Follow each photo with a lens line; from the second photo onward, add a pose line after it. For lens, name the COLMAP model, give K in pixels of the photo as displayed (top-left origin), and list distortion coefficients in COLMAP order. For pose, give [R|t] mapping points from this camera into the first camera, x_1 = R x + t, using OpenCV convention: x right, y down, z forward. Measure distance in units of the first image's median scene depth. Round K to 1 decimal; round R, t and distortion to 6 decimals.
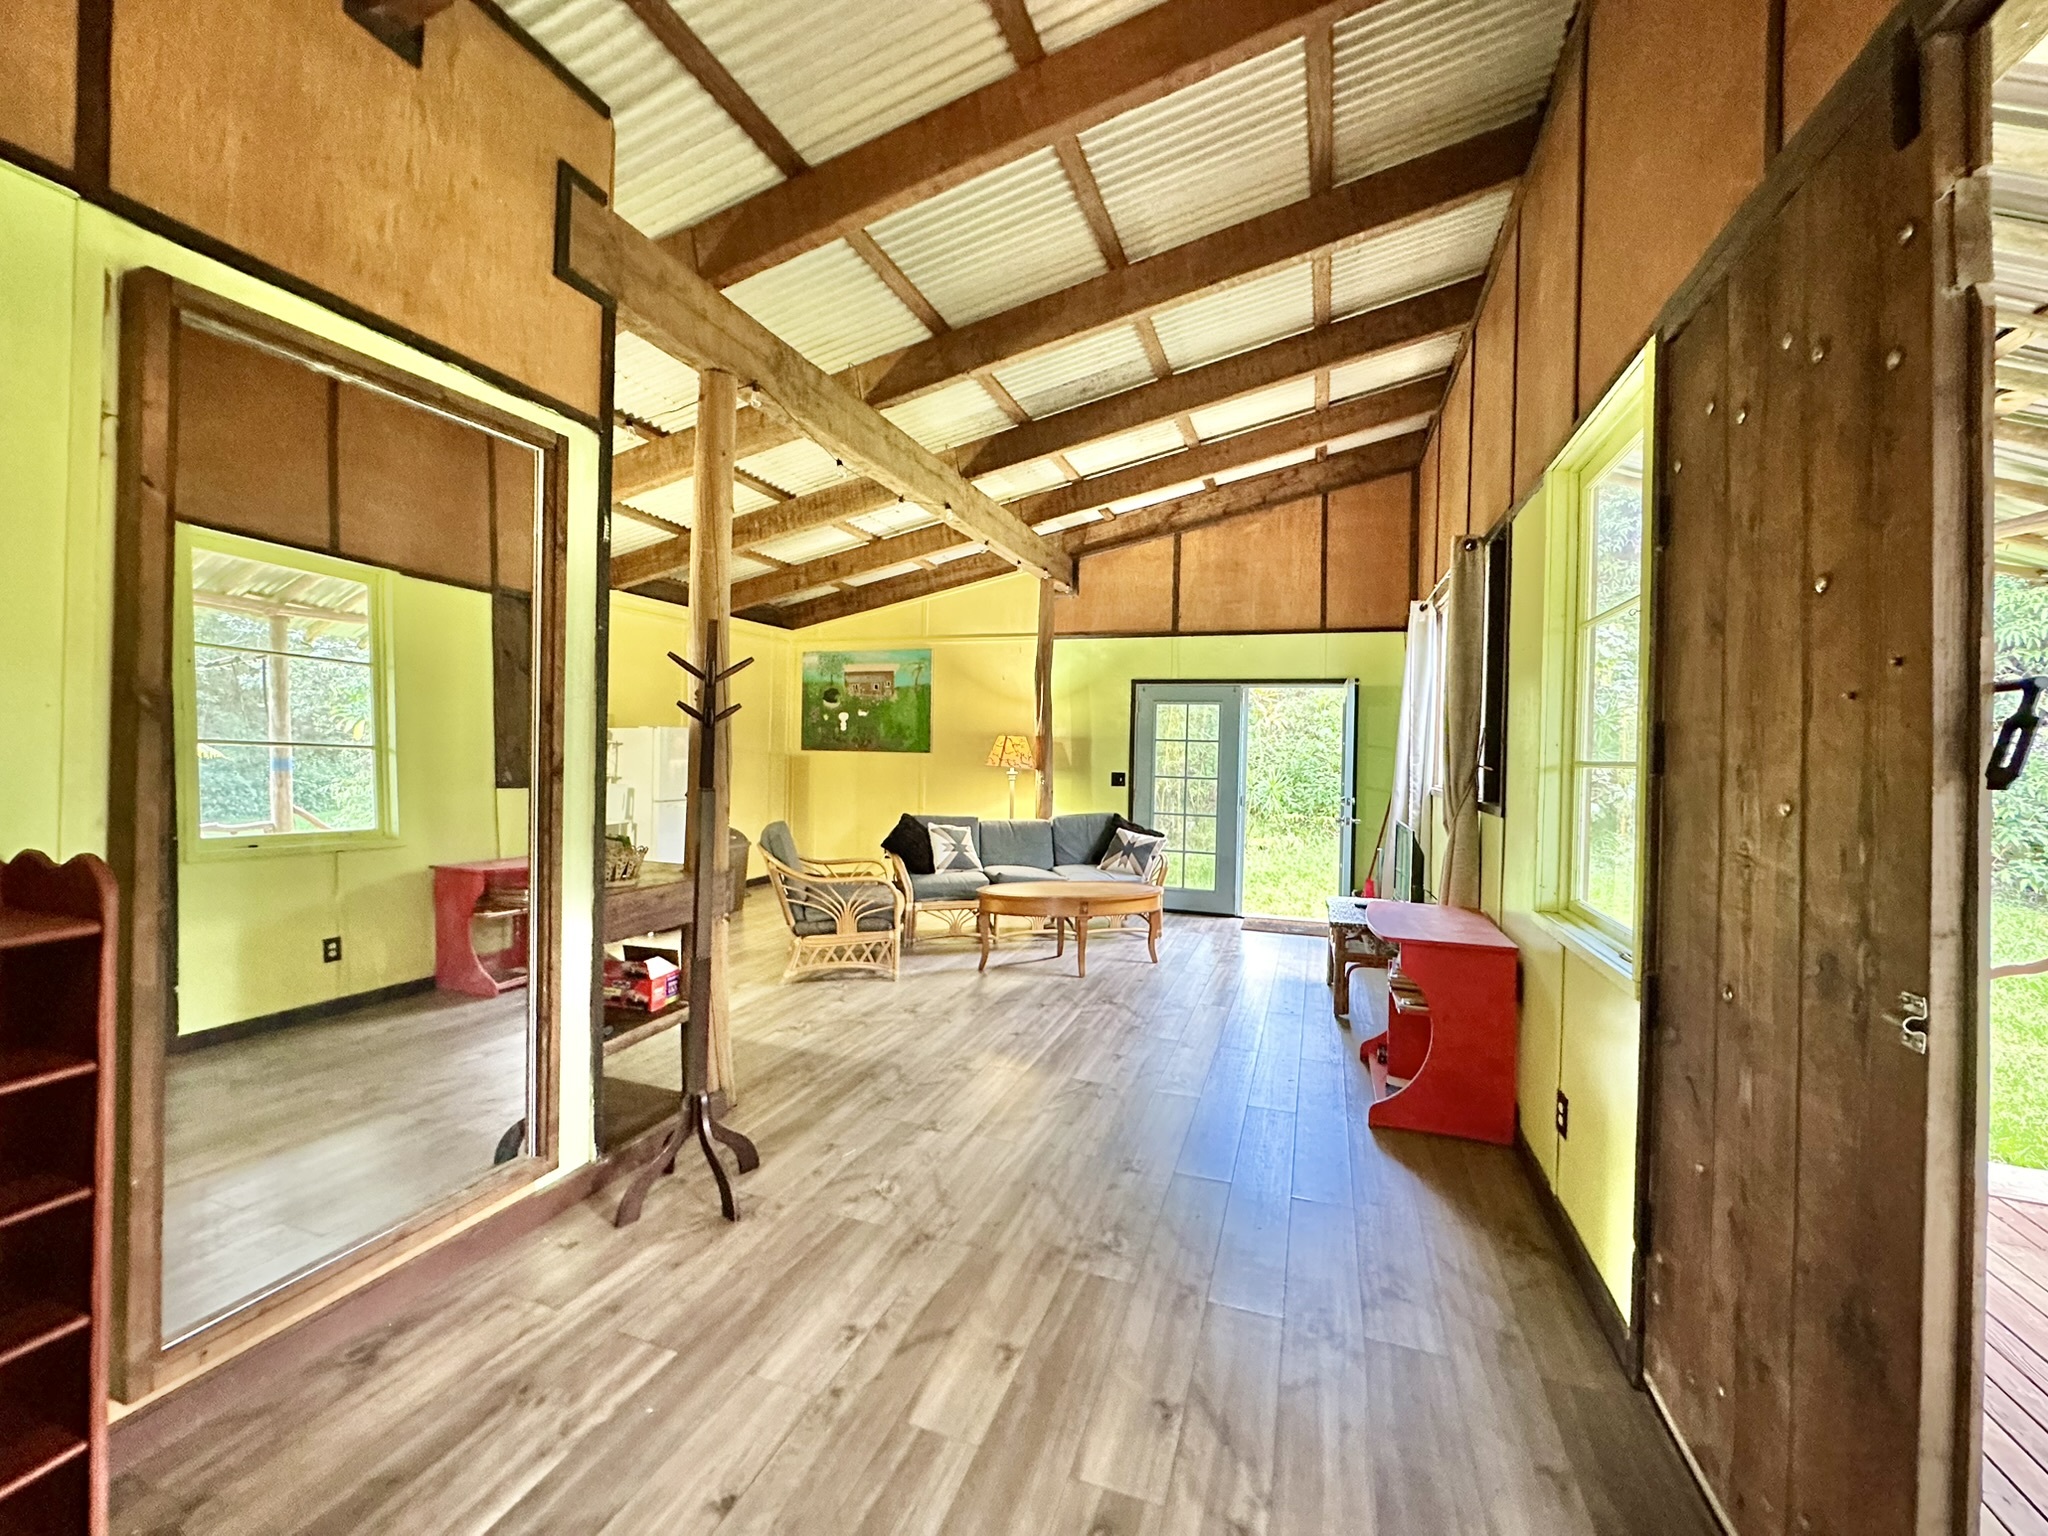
lens RADIAL K [[838.0, 0, 1032.6], [0, 838.0, 752.0], [0, 0, 1]] dist [-0.014988, -0.000404]
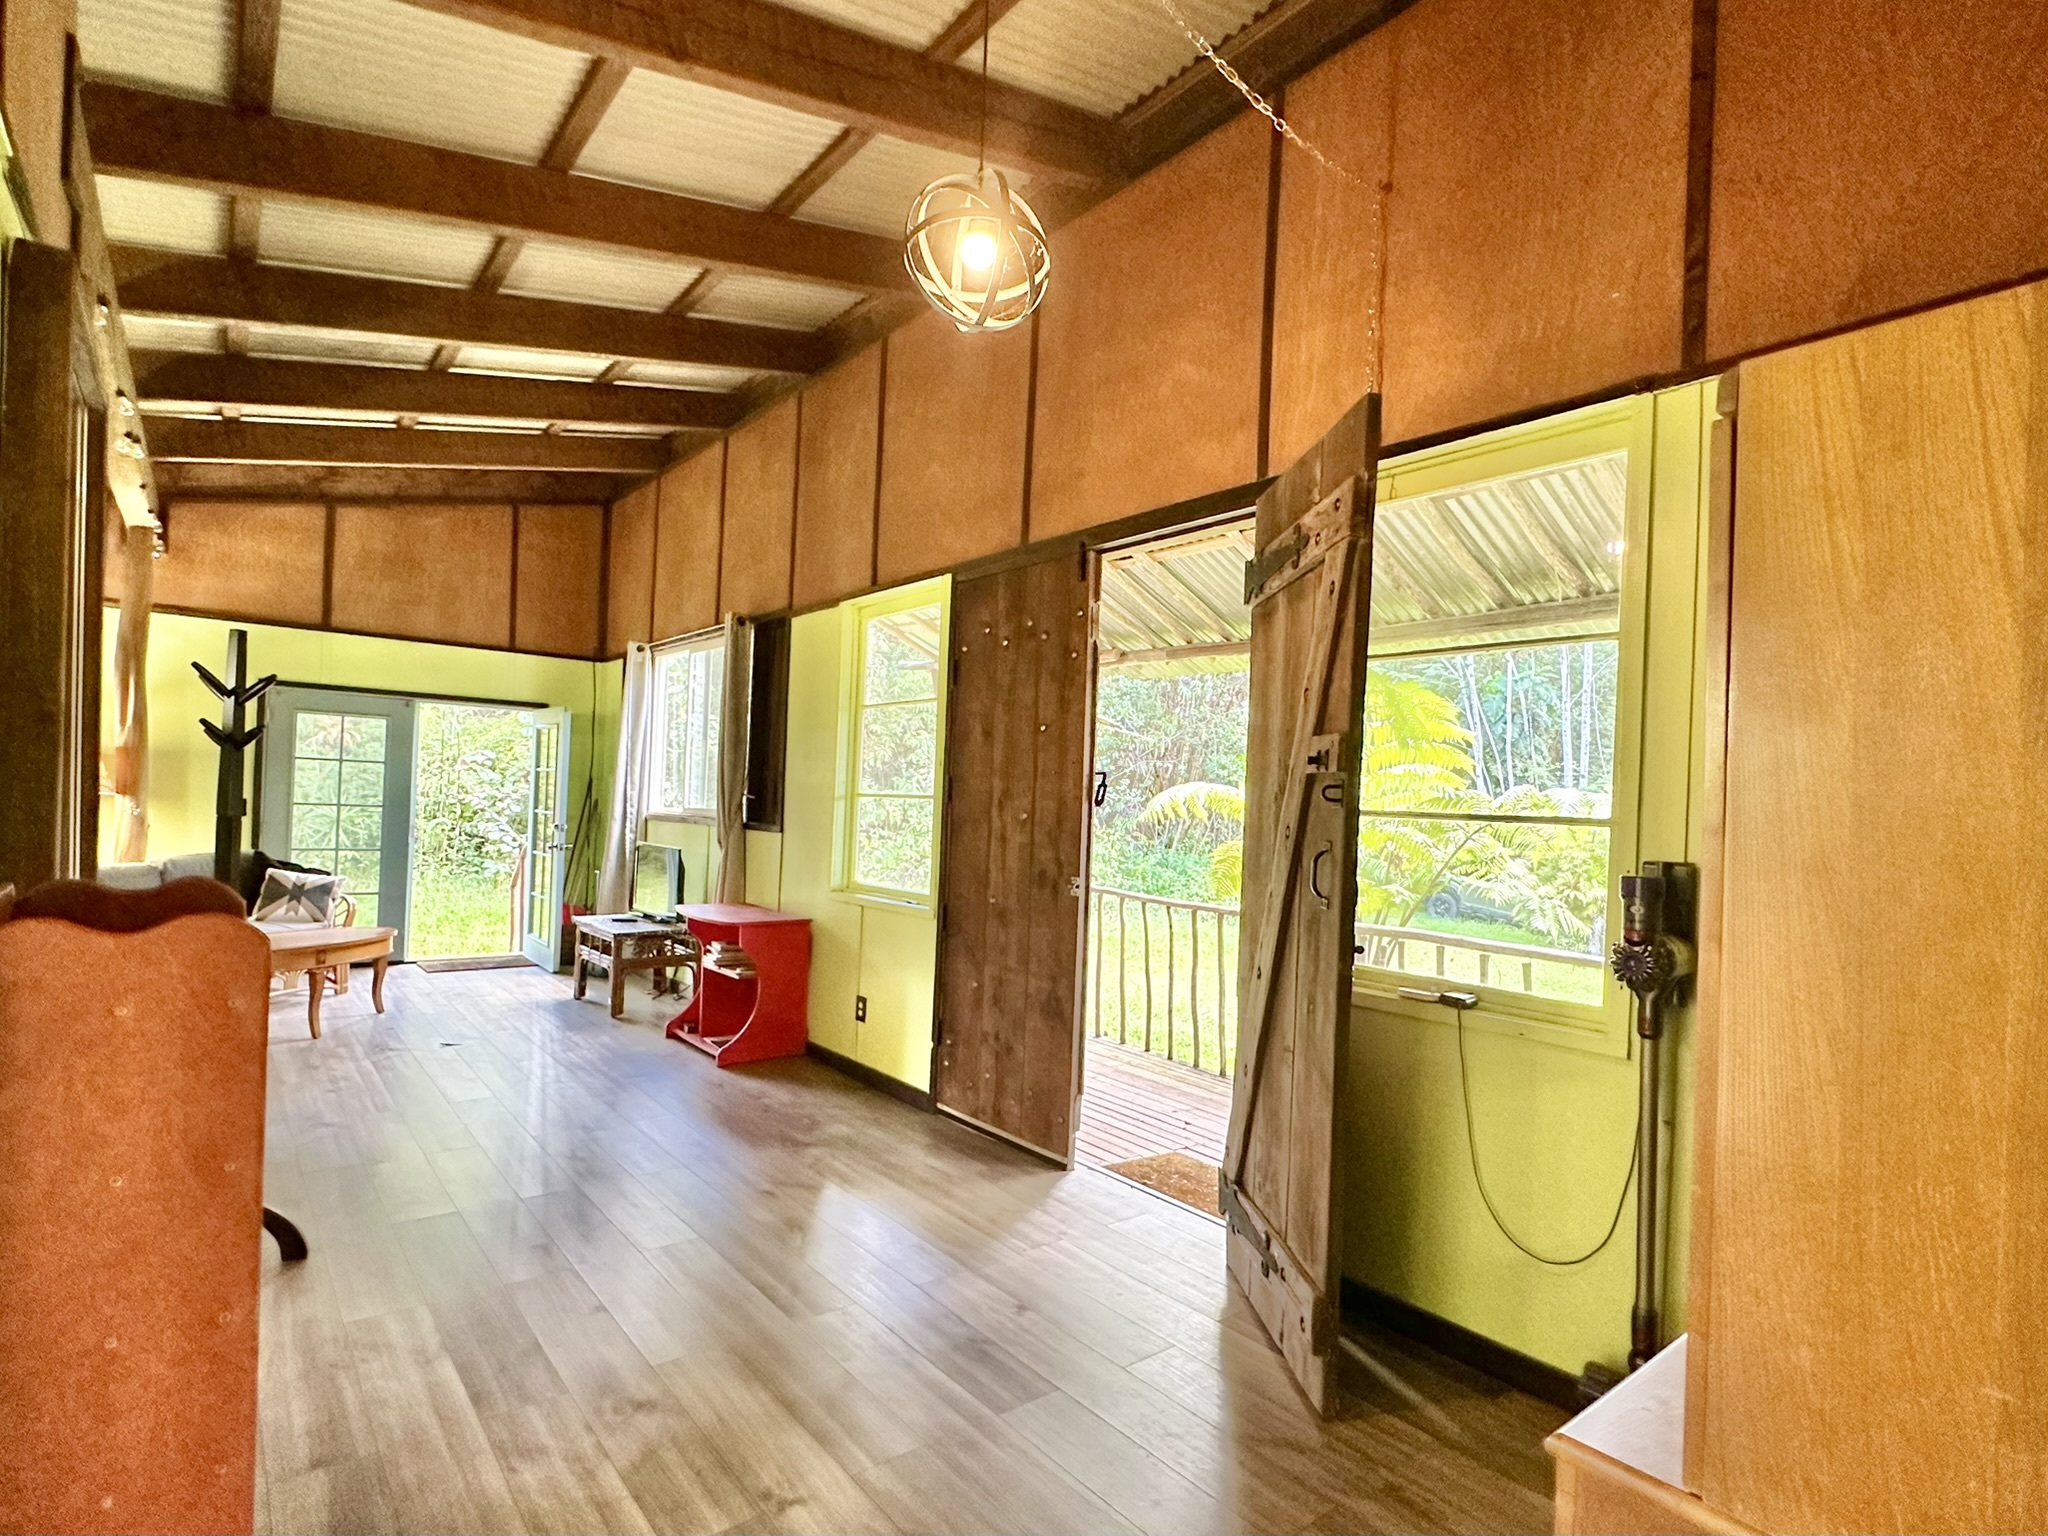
lens RADIAL K [[1007.1, 0, 1022.8], [0, 1007.1, 785.7], [0, 0, 1]] dist [0.001537, -0.001283]
pose [[0.540465, 0.013582, 0.841257, -0.586444], [-0.023781, 0.999717, -0.000862, -0.006562], [-0.841031, -0.019540, 0.540634, -0.220471]]
